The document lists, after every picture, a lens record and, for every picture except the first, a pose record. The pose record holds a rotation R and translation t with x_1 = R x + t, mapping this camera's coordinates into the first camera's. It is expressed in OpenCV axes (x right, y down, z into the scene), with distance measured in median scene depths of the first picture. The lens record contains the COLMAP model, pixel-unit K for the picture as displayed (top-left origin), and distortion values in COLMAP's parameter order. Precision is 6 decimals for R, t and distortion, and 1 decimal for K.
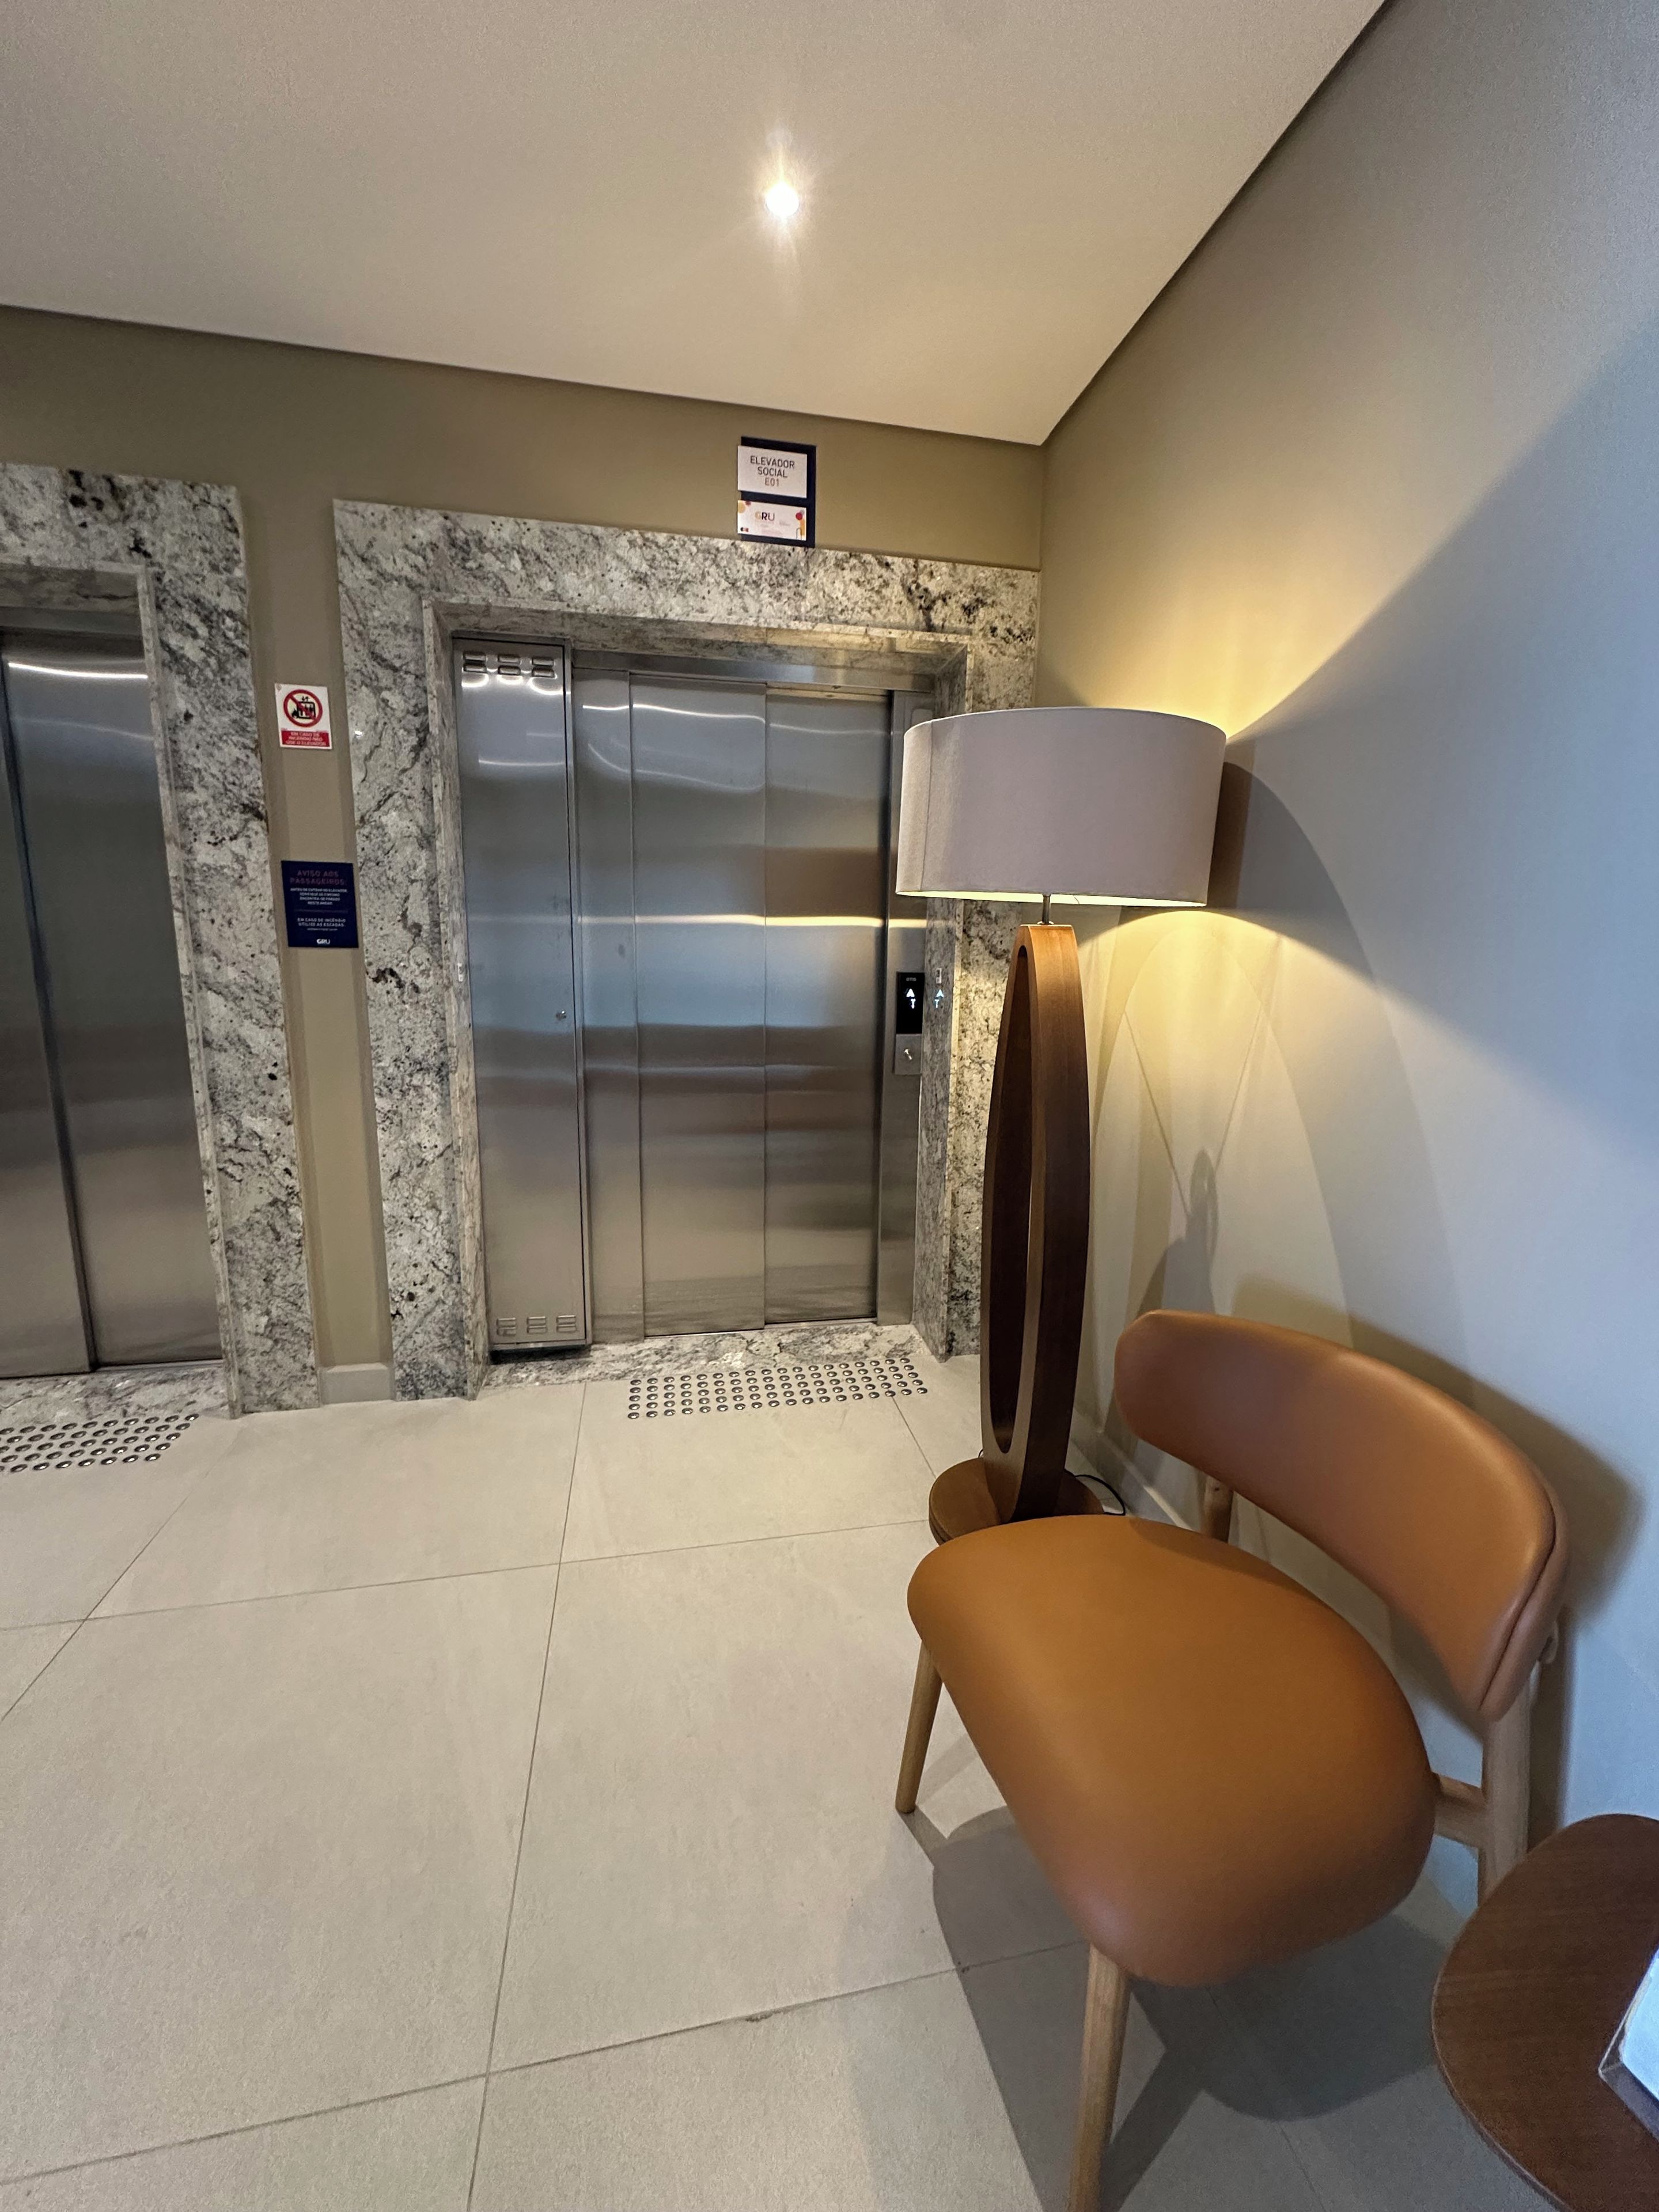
lens RADIAL K [[897.6, 0, 829.9], [0, 897.6, 1107.3], [0, 0, 1]] dist [-0.004169, -0.000201]
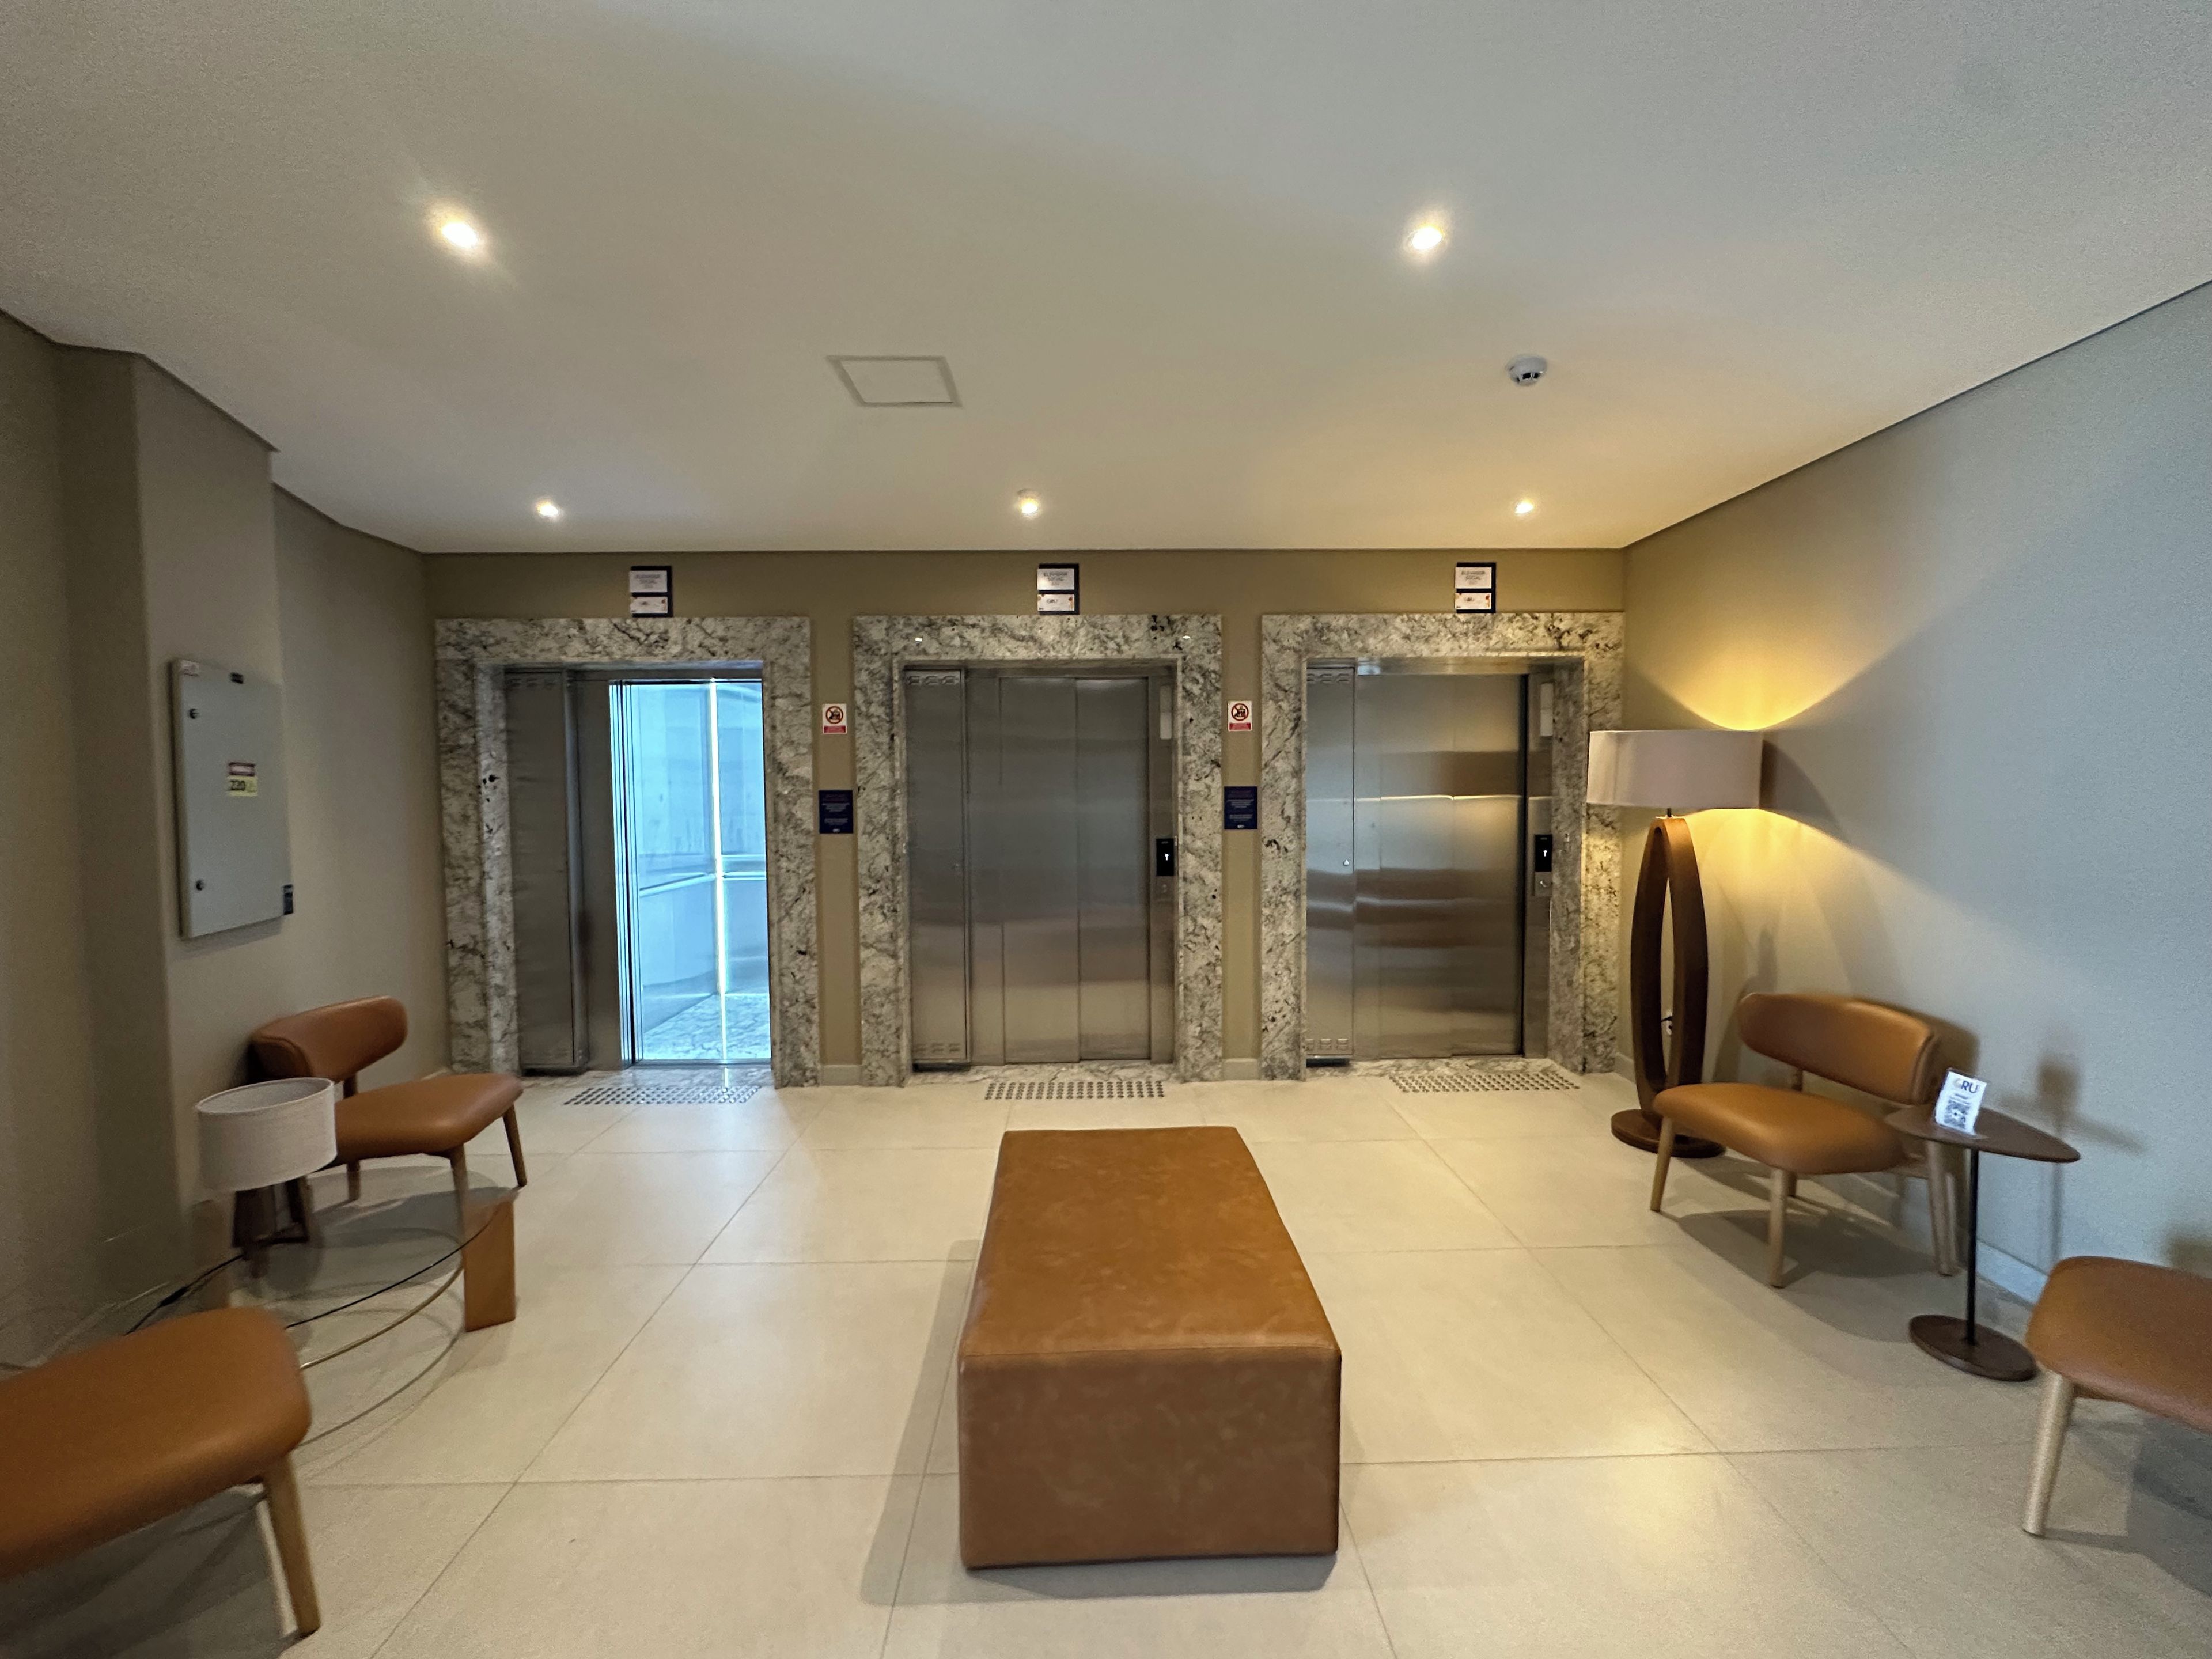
lens RADIAL K [[897.6, 0, 1104.0], [0, 897.6, 827.4], [0, 0, 1]] dist [-0.004169, -0.000201]
pose [[0.984003, -0.017491, -0.177293, -0.497308], [-0.006632, 0.990883, -0.134565, 0.076926], [0.178030, 0.133588, 0.974915, -0.908491]]
